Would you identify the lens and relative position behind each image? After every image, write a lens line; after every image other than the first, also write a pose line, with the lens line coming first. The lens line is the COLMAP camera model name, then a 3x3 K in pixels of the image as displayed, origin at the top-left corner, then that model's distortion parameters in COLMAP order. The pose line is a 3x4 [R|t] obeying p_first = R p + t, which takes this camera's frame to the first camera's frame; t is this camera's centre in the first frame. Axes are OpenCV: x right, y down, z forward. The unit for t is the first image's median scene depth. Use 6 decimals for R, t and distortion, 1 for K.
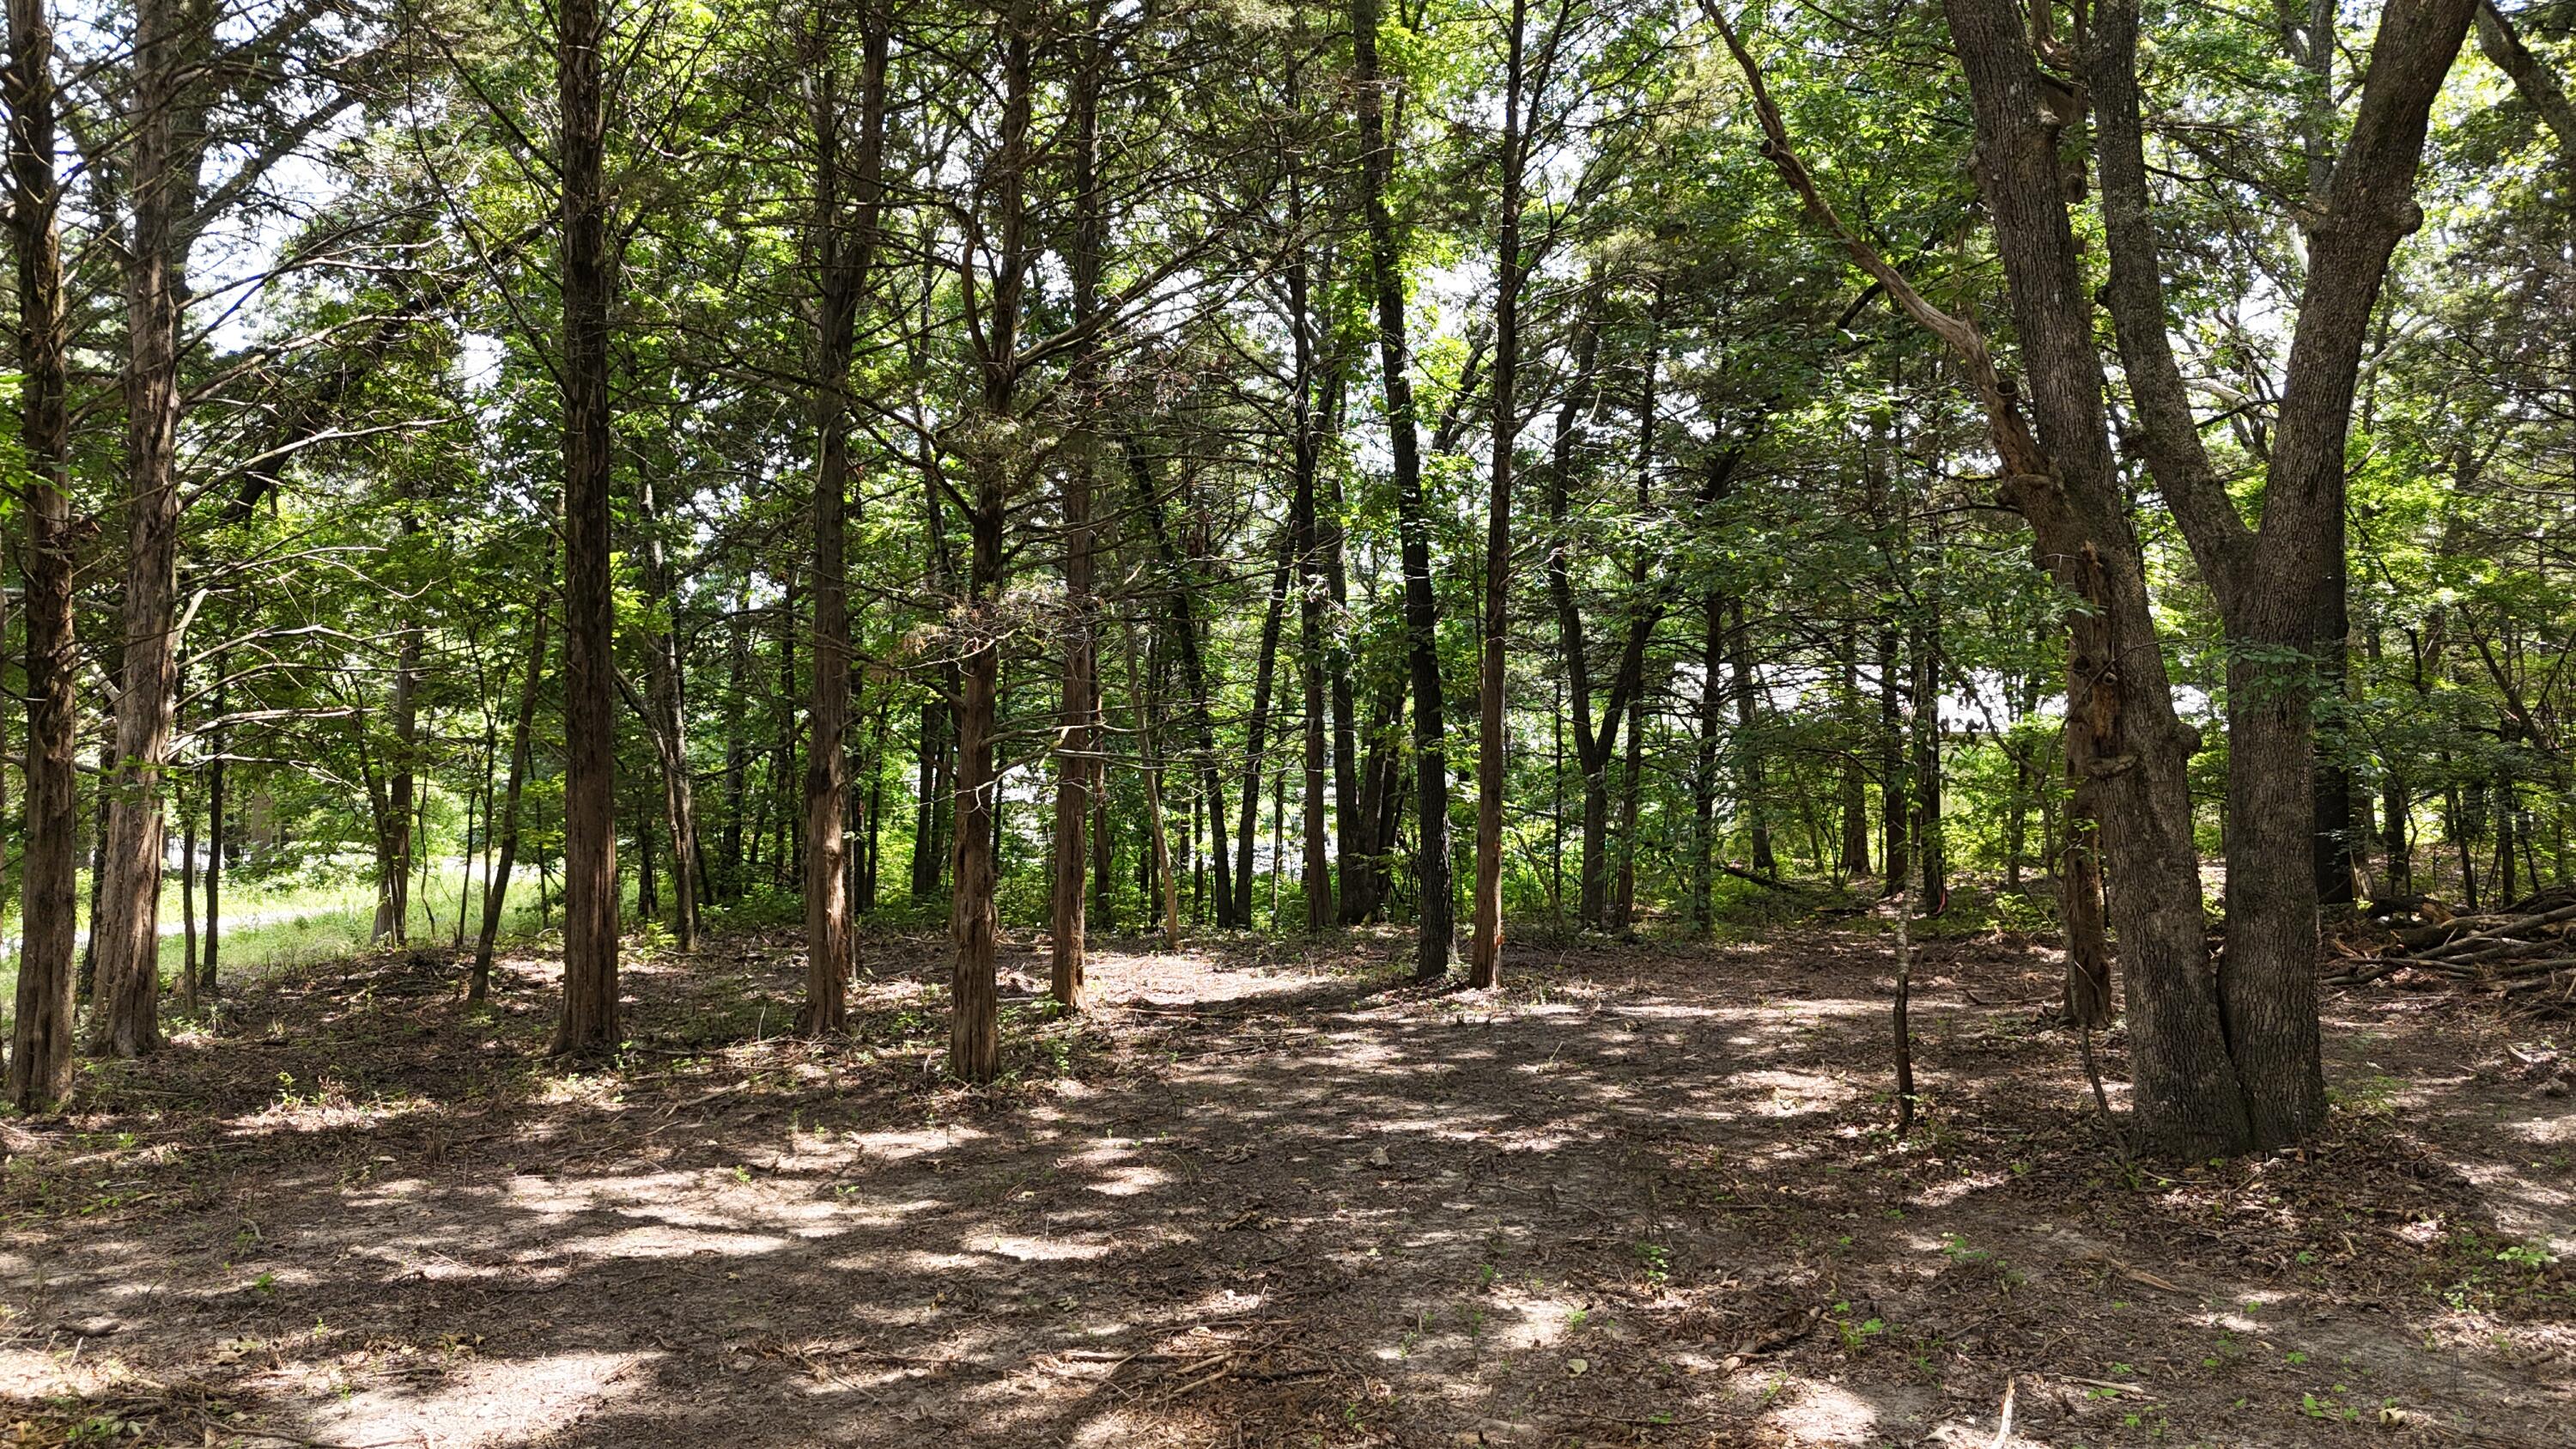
lens RADIAL K [[1902.0, 0, 1290.9], [0, 1902.0, 714.3], [0, 0, 1]] dist [0.071046, -0.068182]
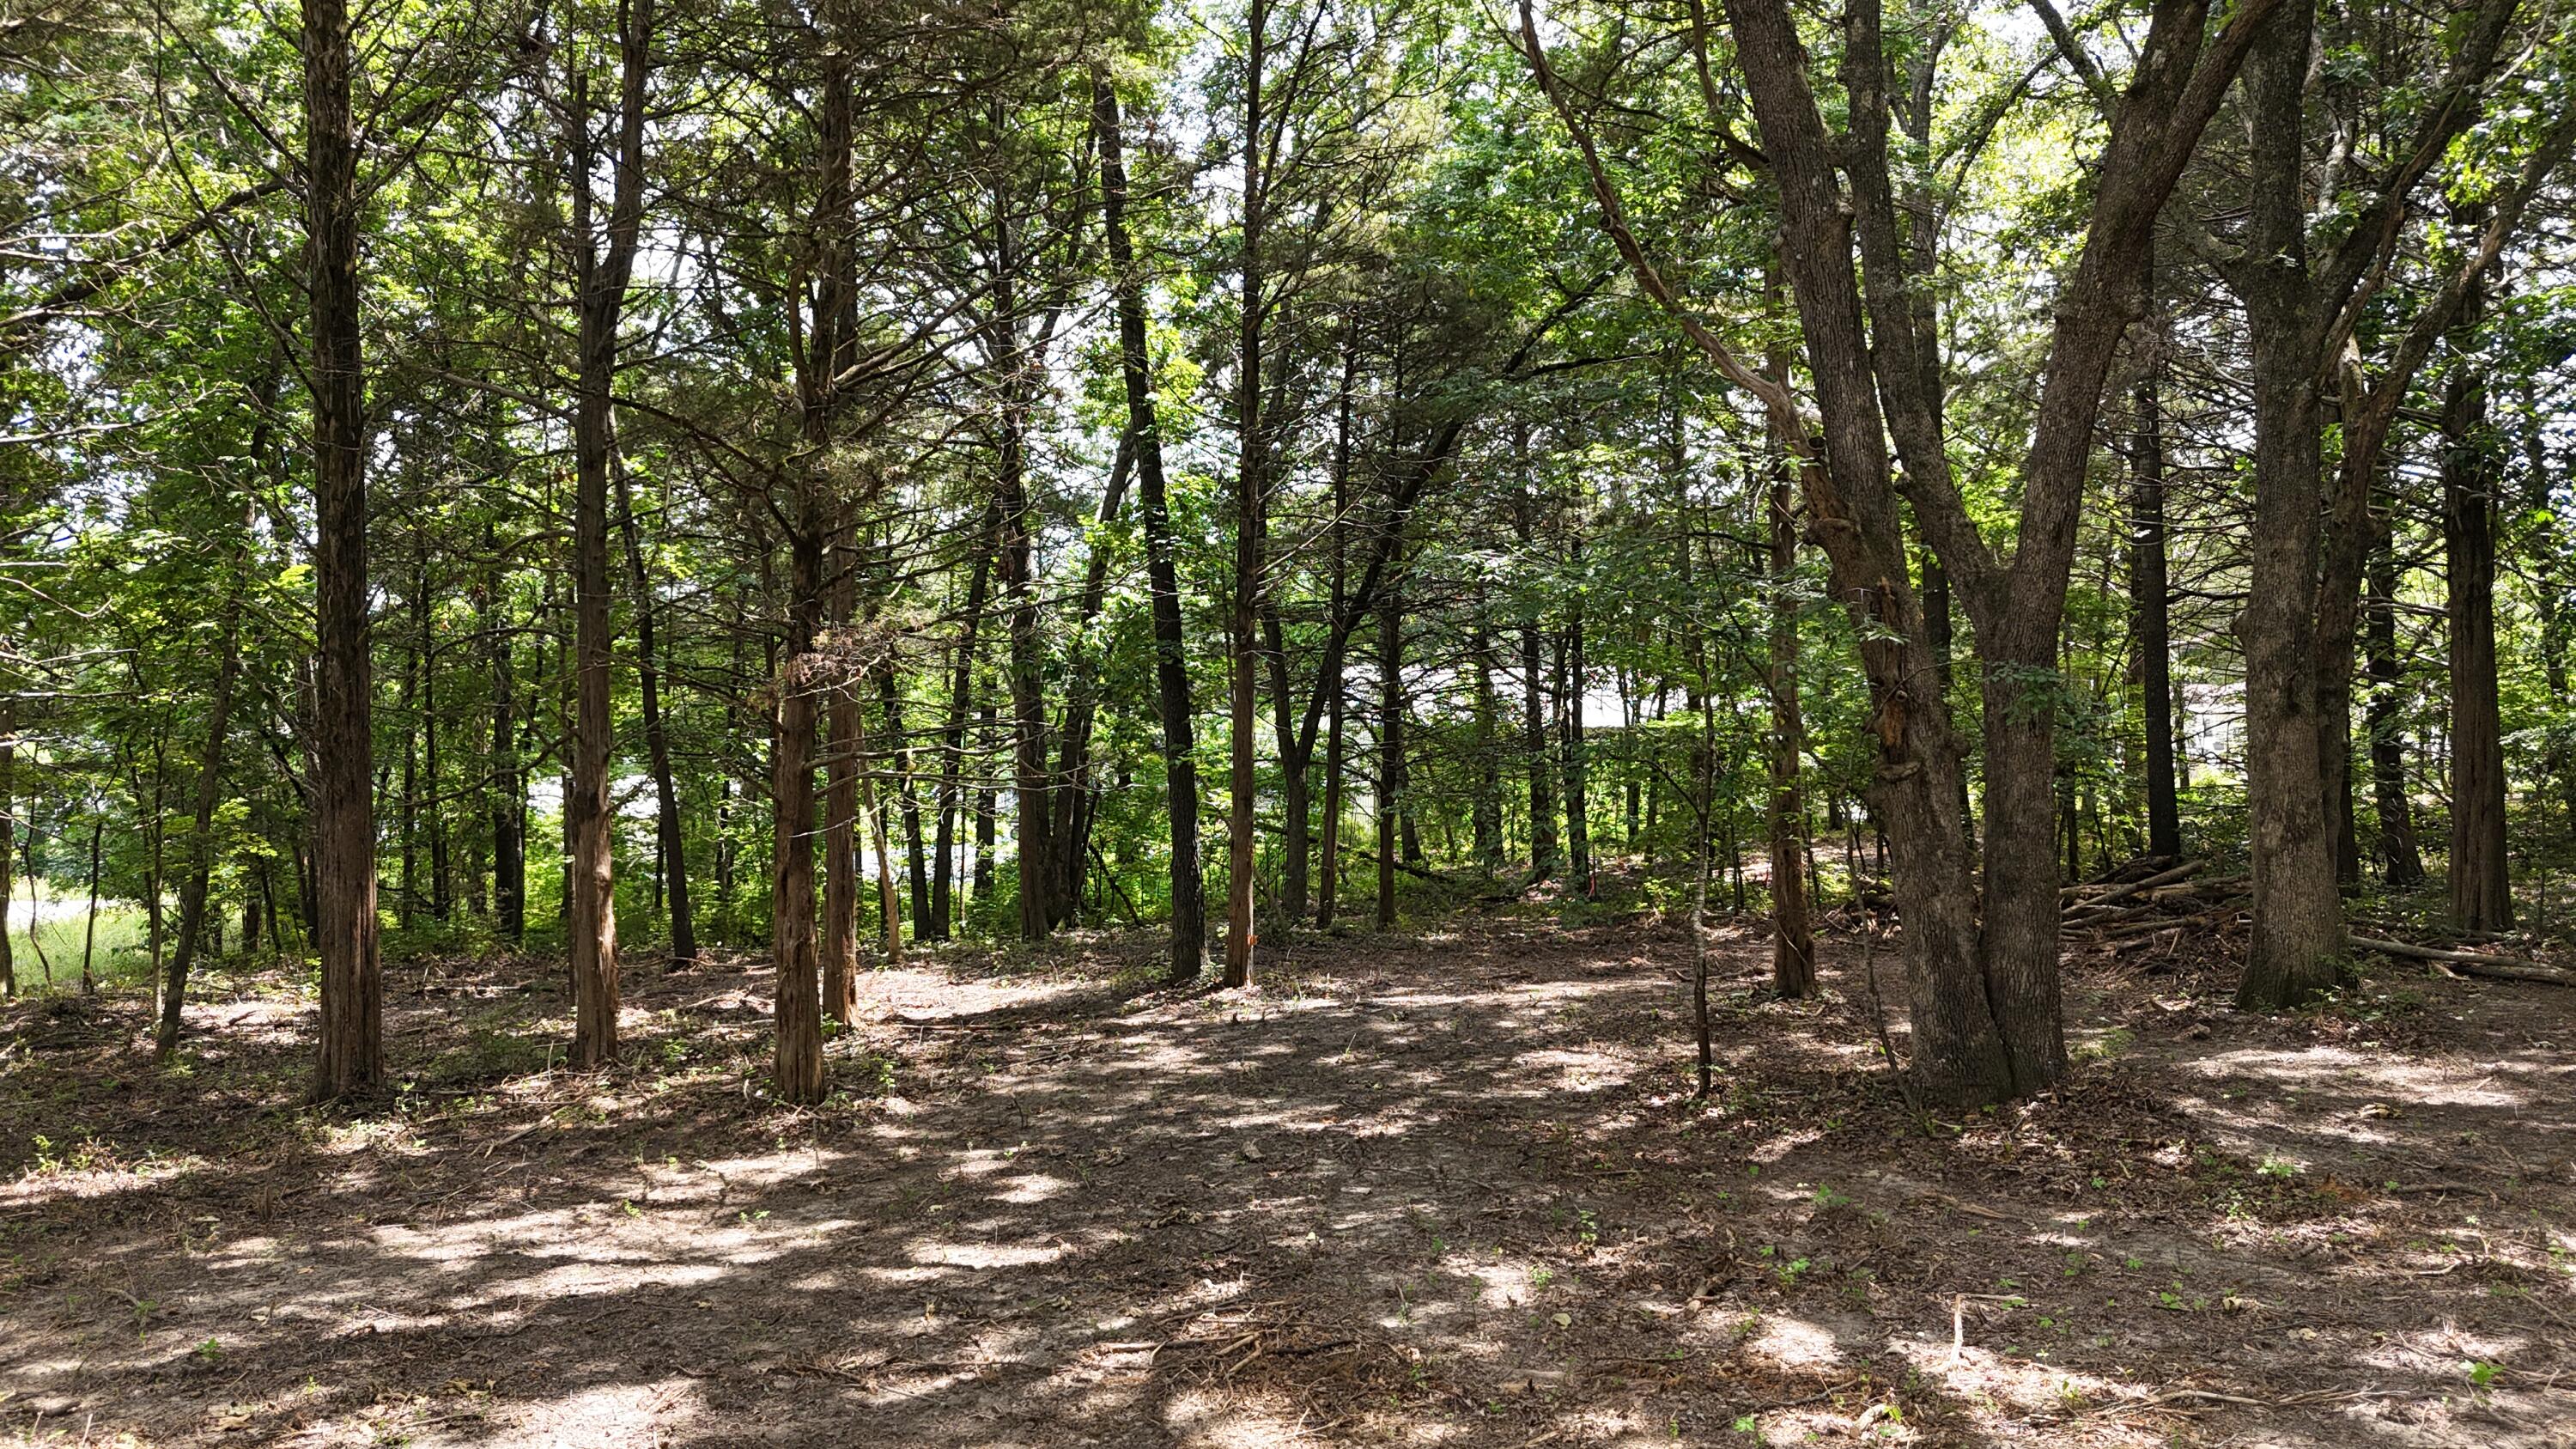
lens RADIAL K [[1902.0, 0, 1290.9], [0, 1902.0, 714.3], [0, 0, 1]] dist [0.071046, -0.068182]
pose [[0.977551, -0.013622, 0.210257, -0.139946], [0.013418, 0.999907, 0.002400, -0.012253], [-0.210270, 0.000475, 0.977643, -0.040212]]
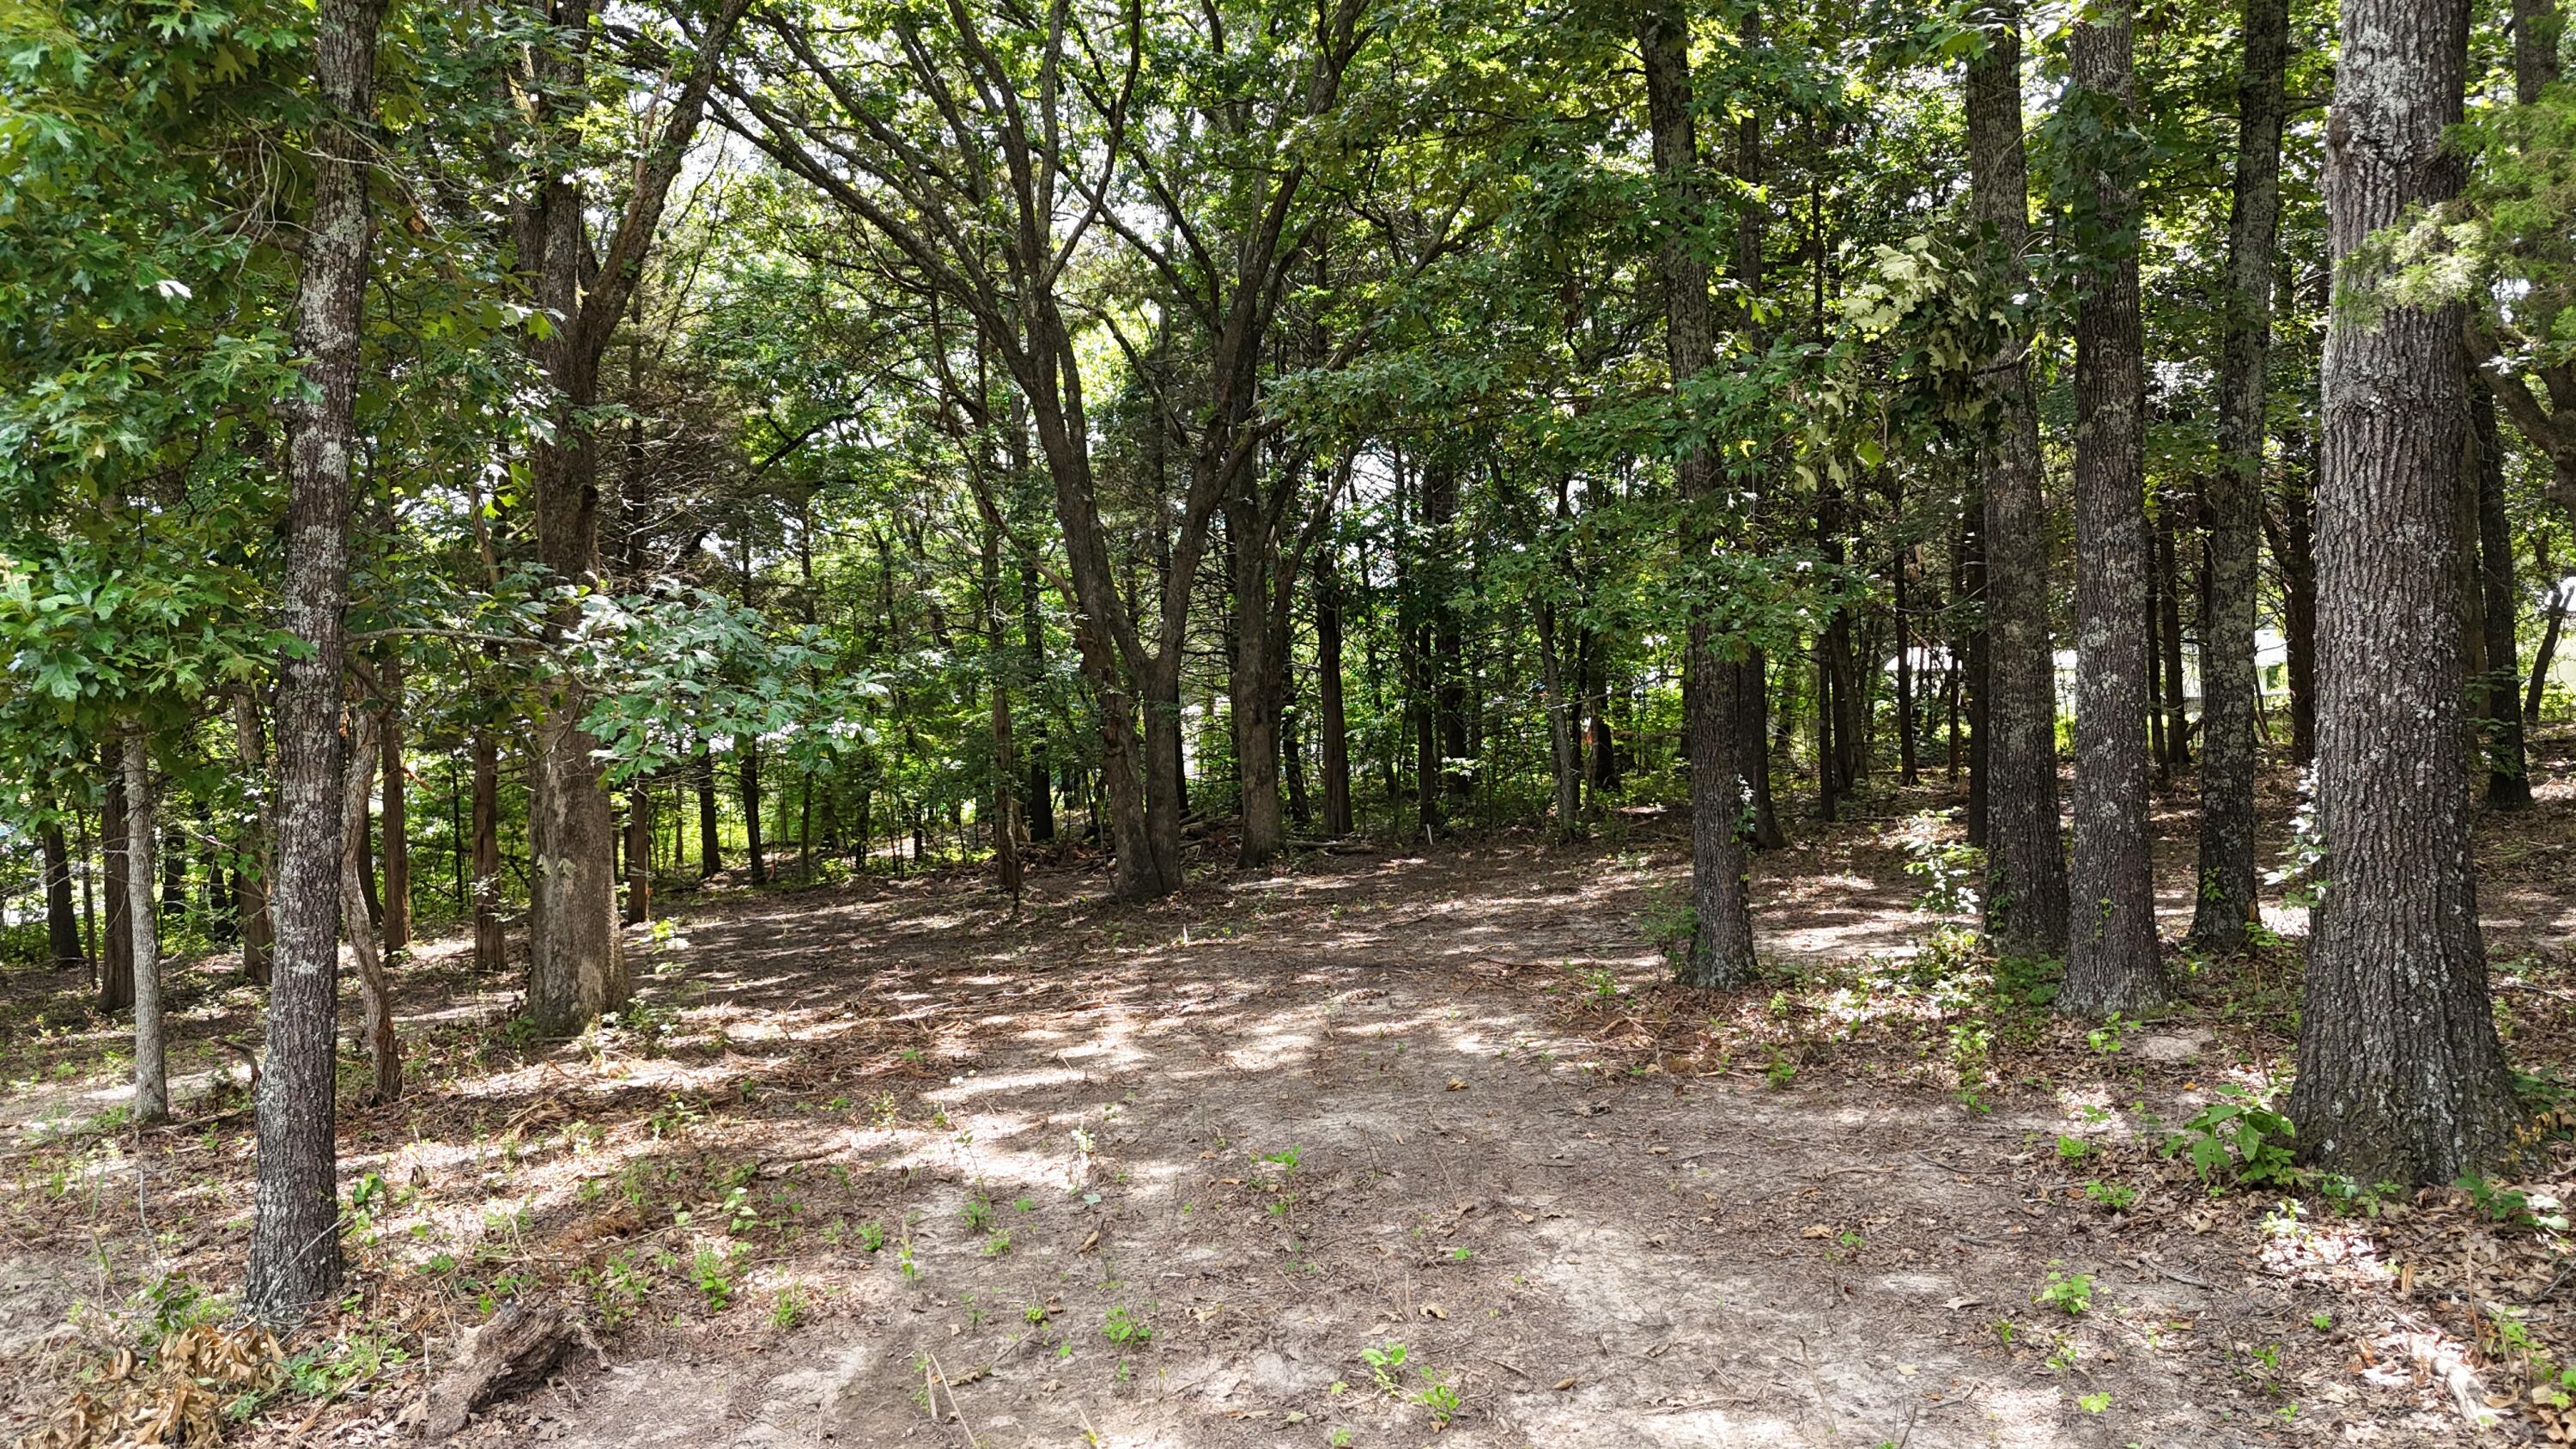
lens RADIAL K [[1902.0, 0, 1290.9], [0, 1902.0, 714.3], [0, 0, 1]] dist [0.071046, -0.068182]
pose [[0.739274, -0.027090, 0.672860, -0.873707], [0.036694, 0.999327, -0.000082, -0.010073], [-0.672404, 0.024750, 0.739770, -0.814013]]
